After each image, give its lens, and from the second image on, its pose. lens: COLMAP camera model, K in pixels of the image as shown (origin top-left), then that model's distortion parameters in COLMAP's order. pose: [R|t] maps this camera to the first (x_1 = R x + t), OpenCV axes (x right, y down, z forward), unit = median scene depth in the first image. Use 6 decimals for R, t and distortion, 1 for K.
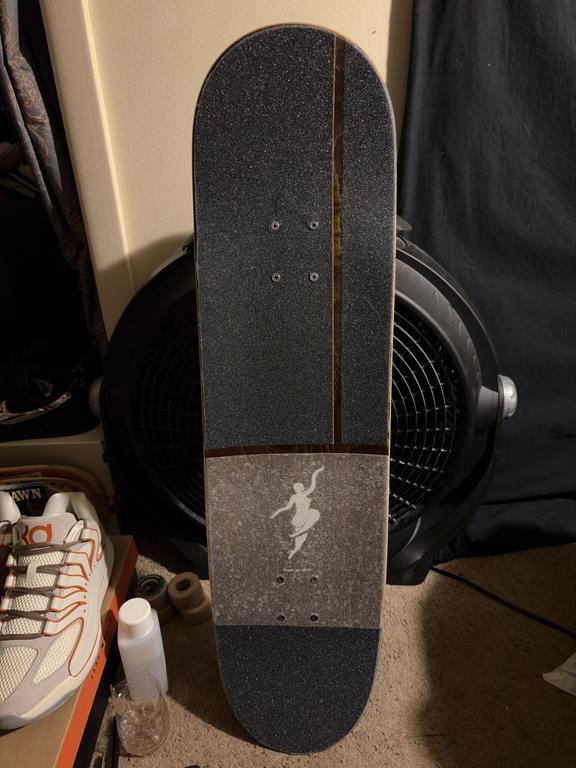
lens RADIAL K [[594.3, 0, 287.4], [0, 594.3, 381.6], [0, 0, 1]] dist [0.084632, -0.010982]
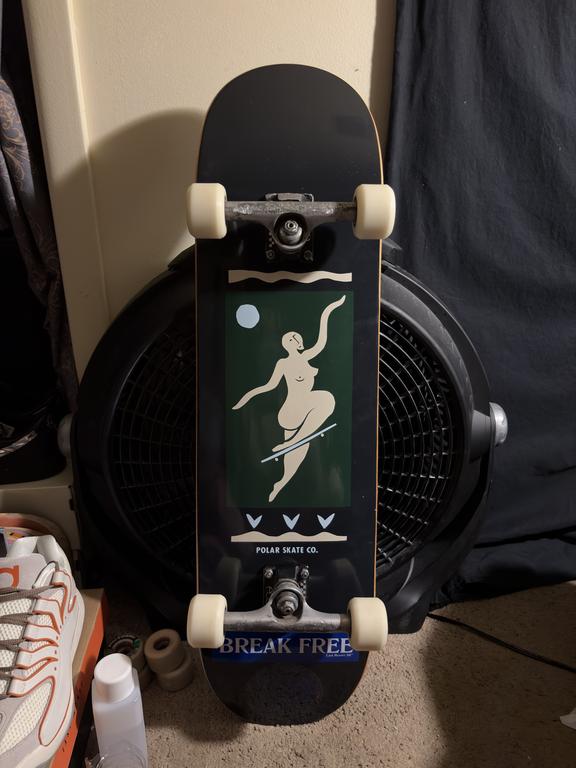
lens RADIAL K [[594.3, 0, 290.9], [0, 594.3, 388.0], [0, 0, 1]] dist [0.084632, -0.010982]
pose [[0.994814, -0.011842, 0.101022, -0.075154], [0.025319, 0.990767, -0.133193, 0.094990], [-0.098512, 0.135060, 0.985928, 0.054007]]
